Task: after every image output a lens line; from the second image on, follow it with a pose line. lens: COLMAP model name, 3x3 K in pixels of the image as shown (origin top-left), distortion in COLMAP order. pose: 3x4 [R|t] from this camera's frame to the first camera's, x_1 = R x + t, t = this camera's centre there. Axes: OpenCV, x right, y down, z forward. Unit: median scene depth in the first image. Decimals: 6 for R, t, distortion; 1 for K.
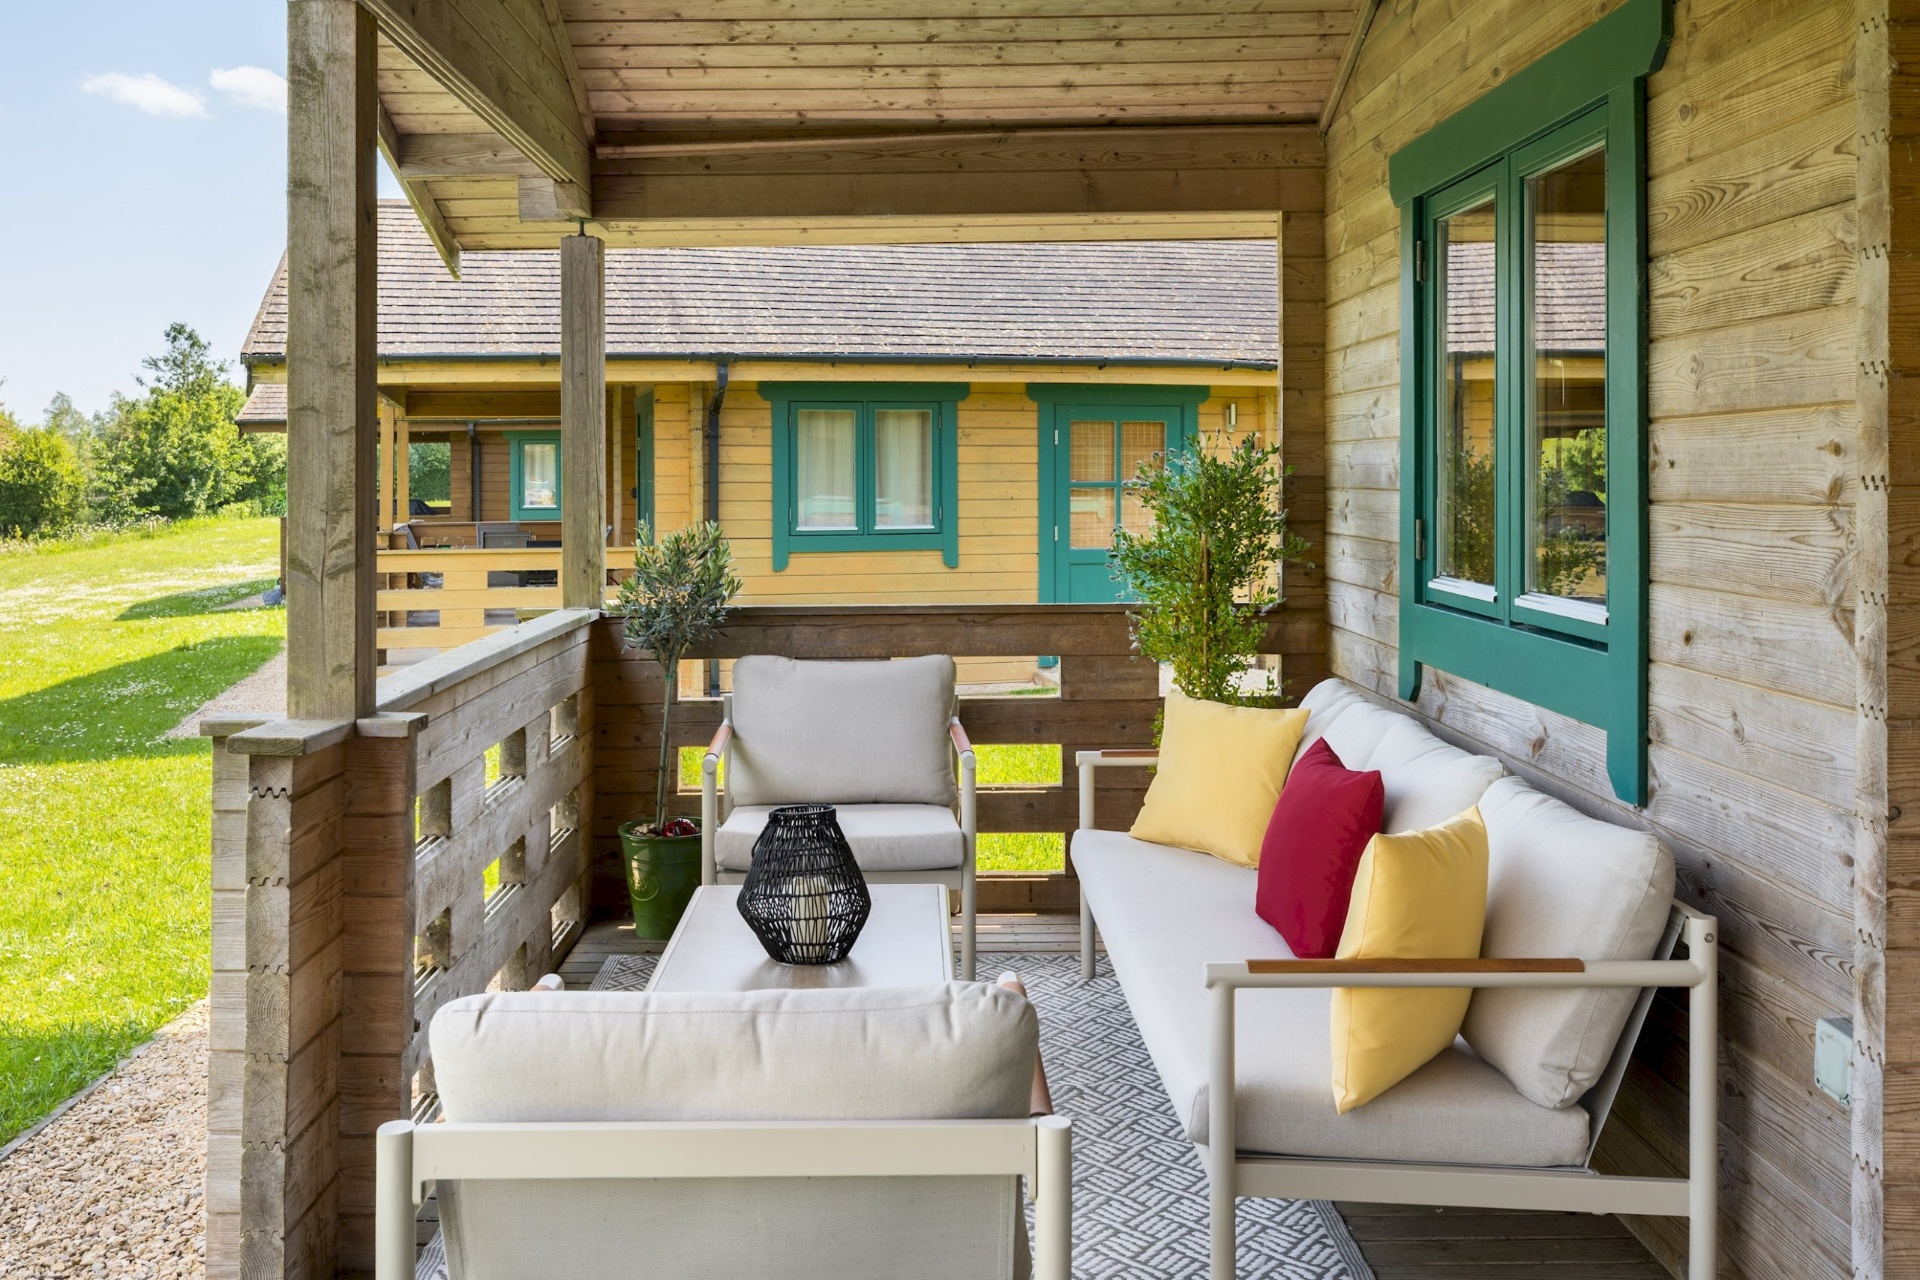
lens RADIAL K [[1714.5, 0, 963.9], [0, 1714.5, 480.1], [0, 0, 1]] dist [0.005170, -0.002127]
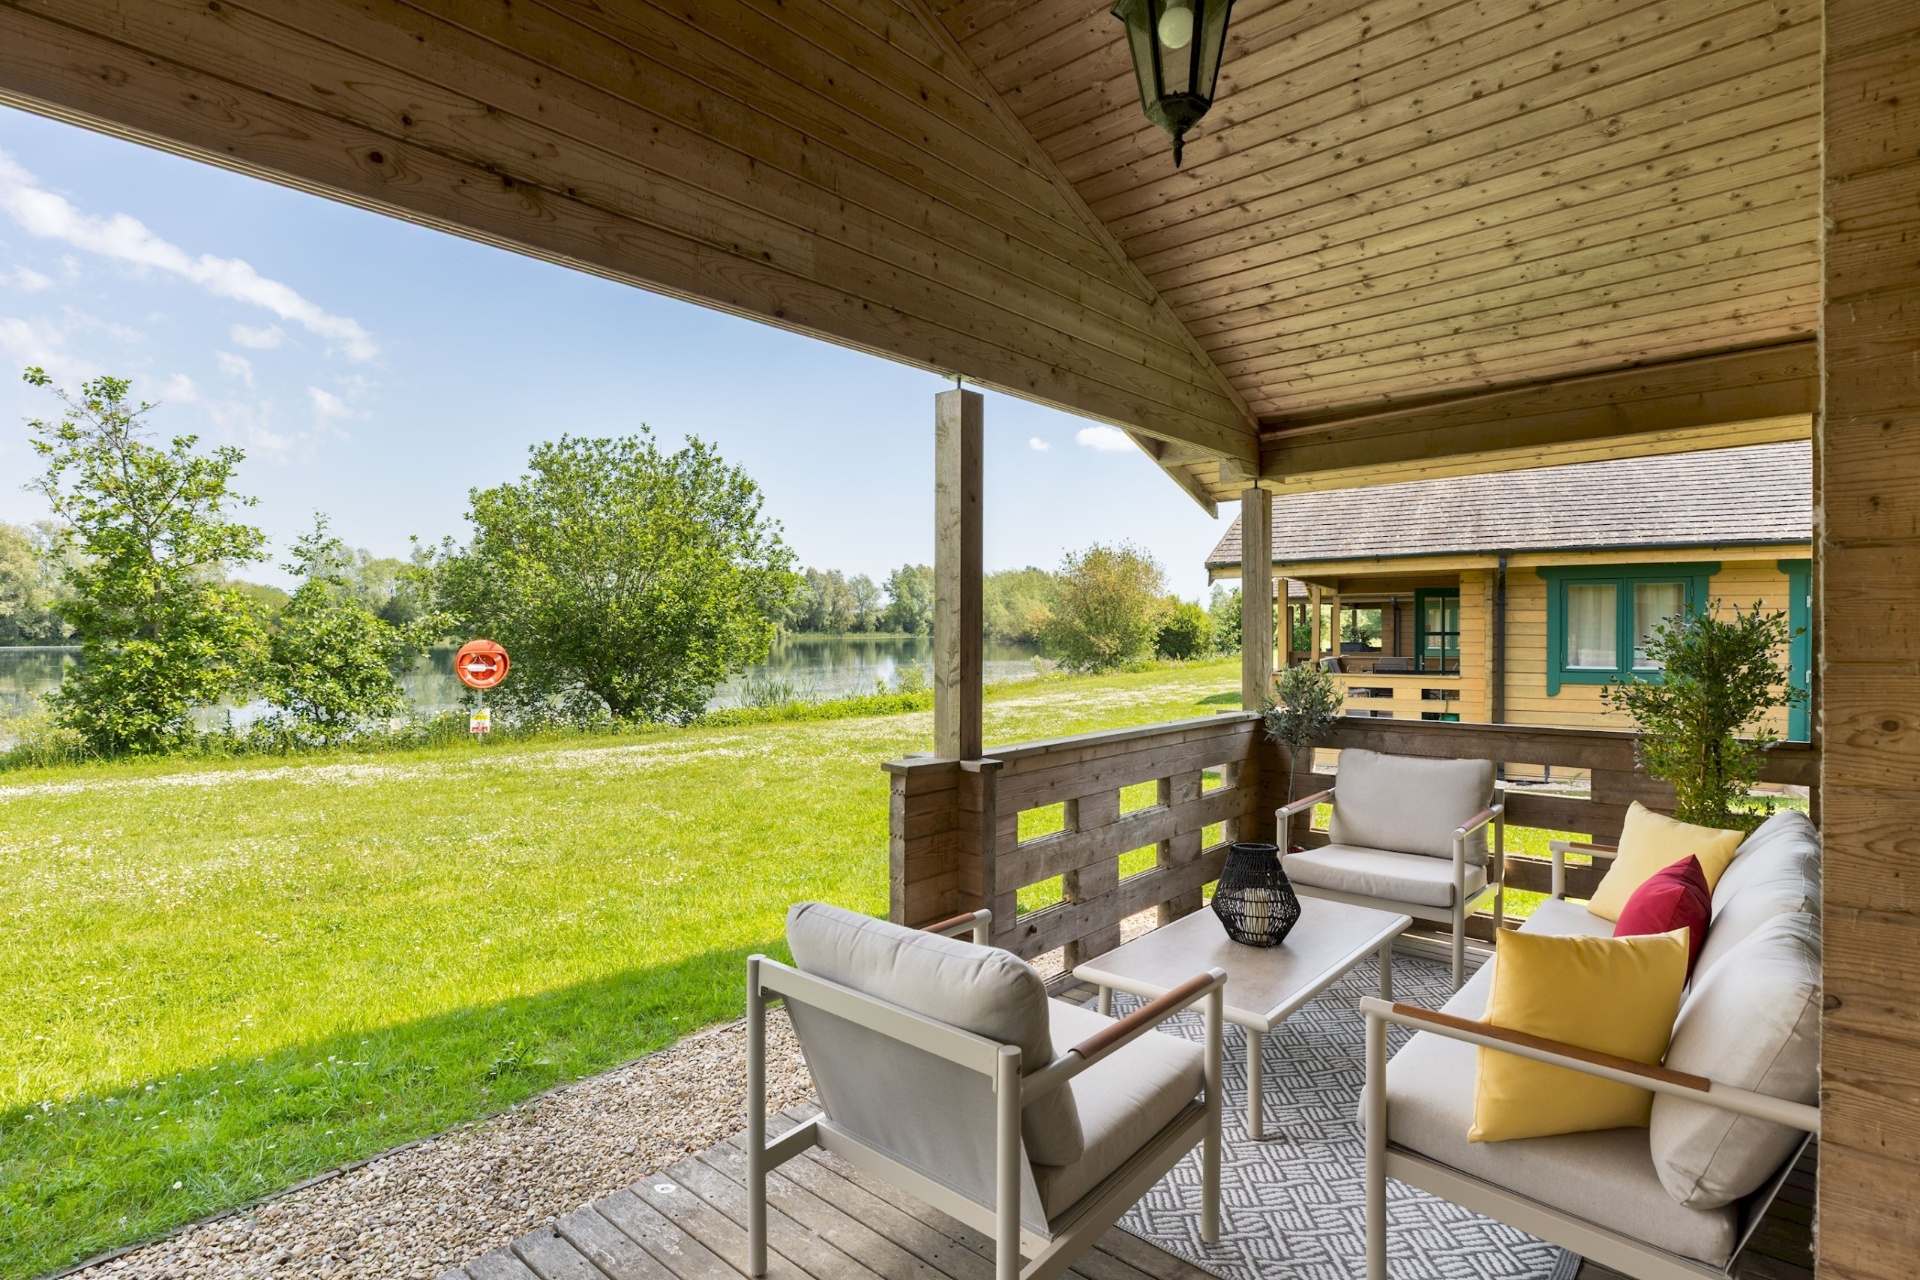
lens RADIAL K [[983.4, 0, 963.6], [0, 983.4, 629.0], [0, 0, 1]] dist [-0.002235, 0.000538]
pose [[0.735360, 0.004179, -0.677664, 0.226152], [-0.004920, 0.999988, 0.000828, -0.005423], [0.677659, 0.002726, 0.735372, 0.107815]]
